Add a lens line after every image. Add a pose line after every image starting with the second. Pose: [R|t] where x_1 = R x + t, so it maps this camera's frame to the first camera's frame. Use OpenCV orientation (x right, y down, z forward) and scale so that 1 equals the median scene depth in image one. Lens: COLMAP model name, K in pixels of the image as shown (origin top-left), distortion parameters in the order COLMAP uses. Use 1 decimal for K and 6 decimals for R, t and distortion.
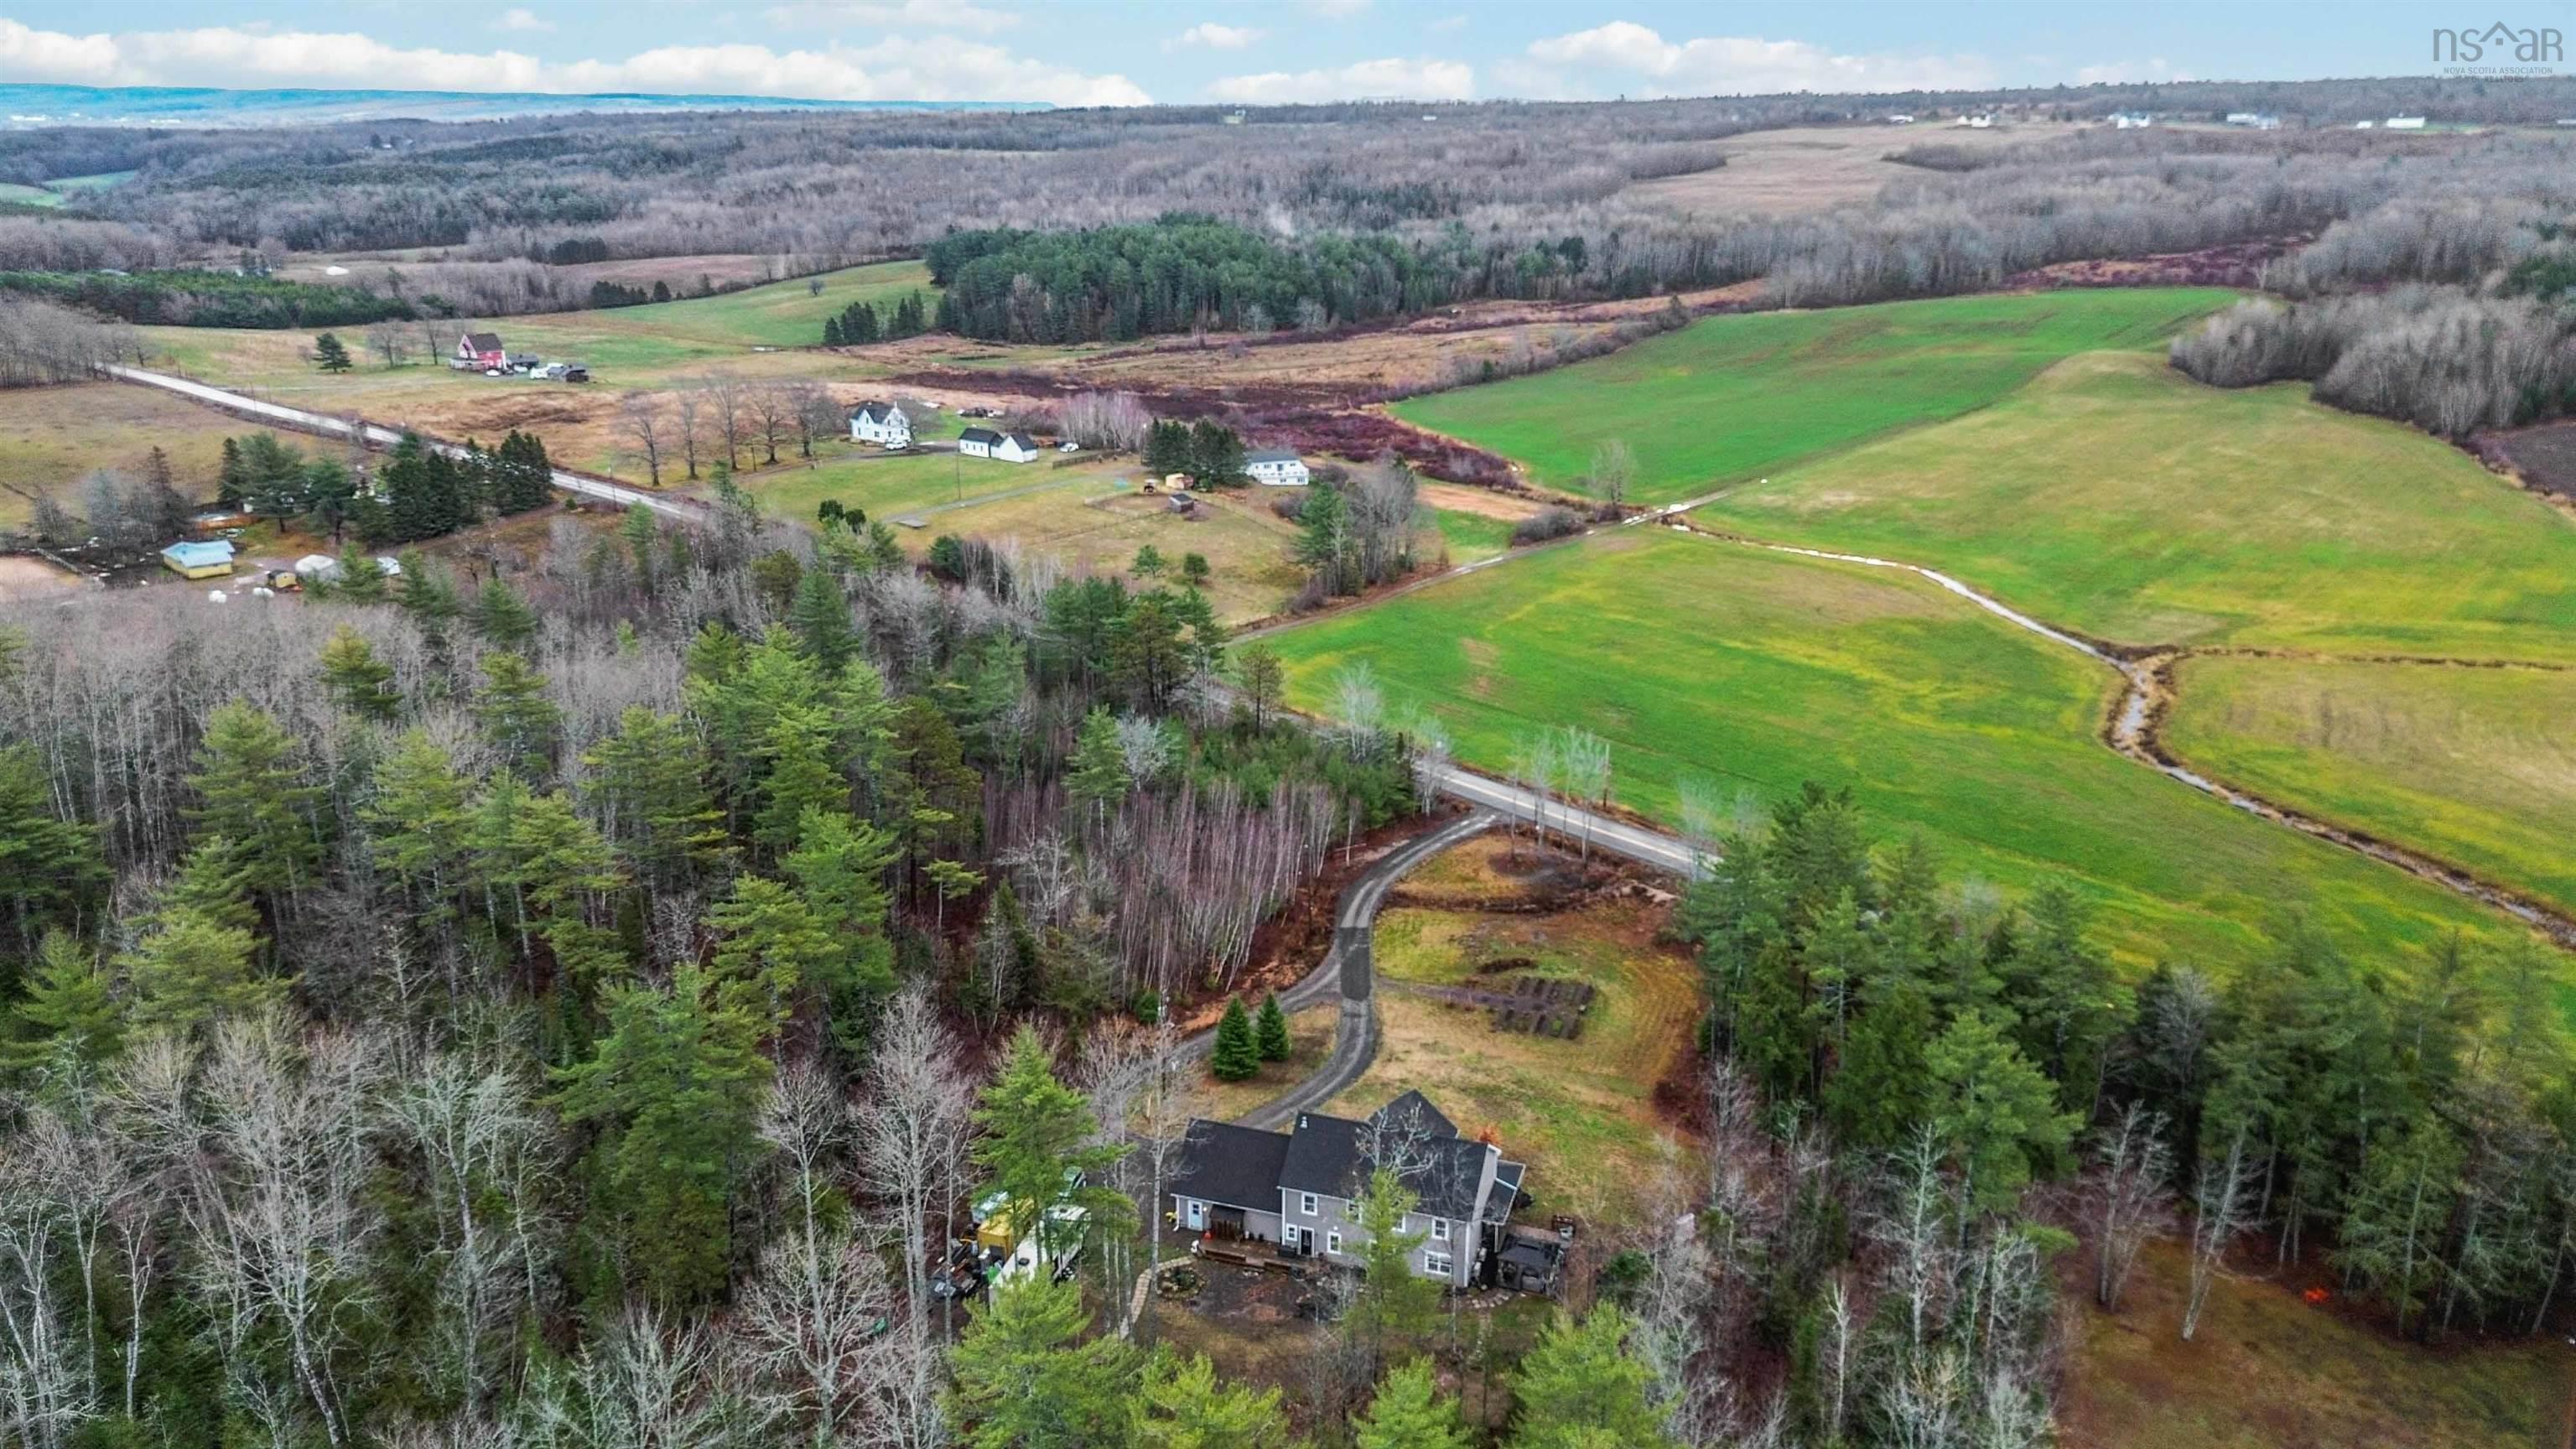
lens RADIAL K [[1822.3, 0, 1285.2], [0, 1822.3, 701.7], [0, 0, 1]] dist [0.093199, -0.106226]
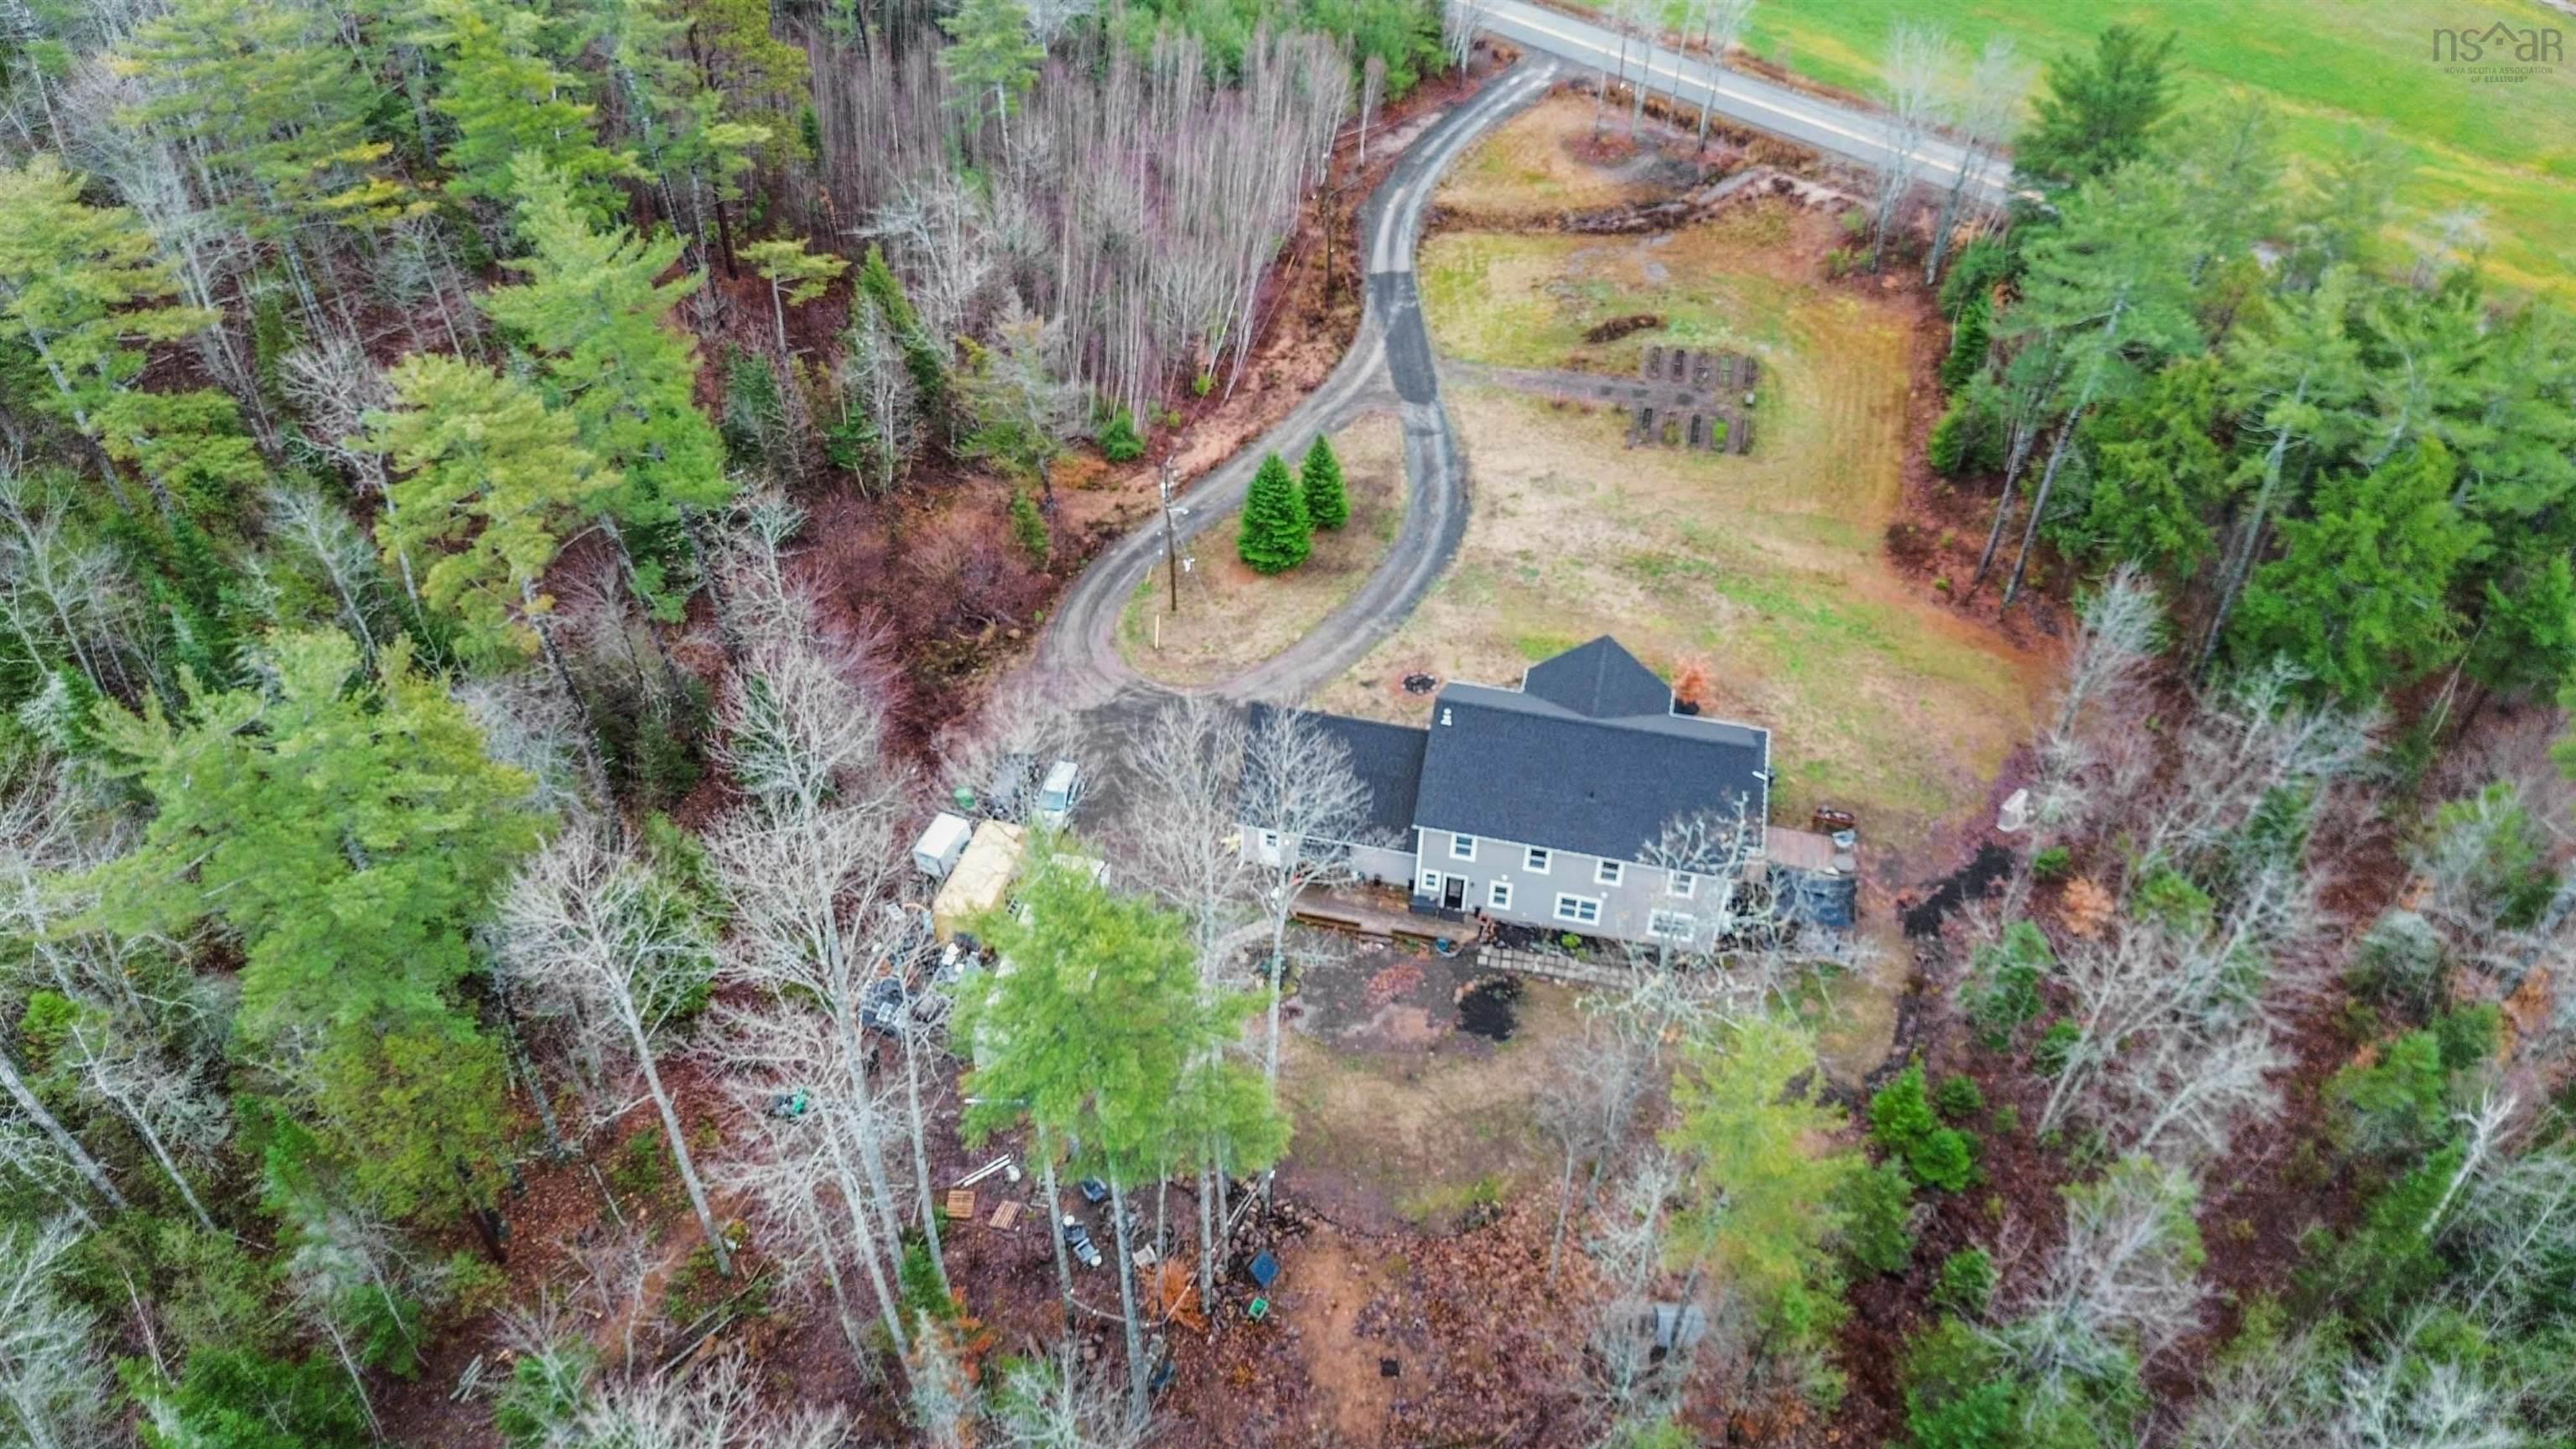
lens RADIAL K [[1822.3, 0, 1285.2], [0, 1822.3, 701.7], [0, 0, 1]] dist [0.093199, -0.106226]
pose [[0.995578, -0.061994, 0.070578, -0.063489], [0.025620, 0.902029, 0.430914, -0.029521], [-0.090378, -0.427200, 0.899629, 0.334561]]
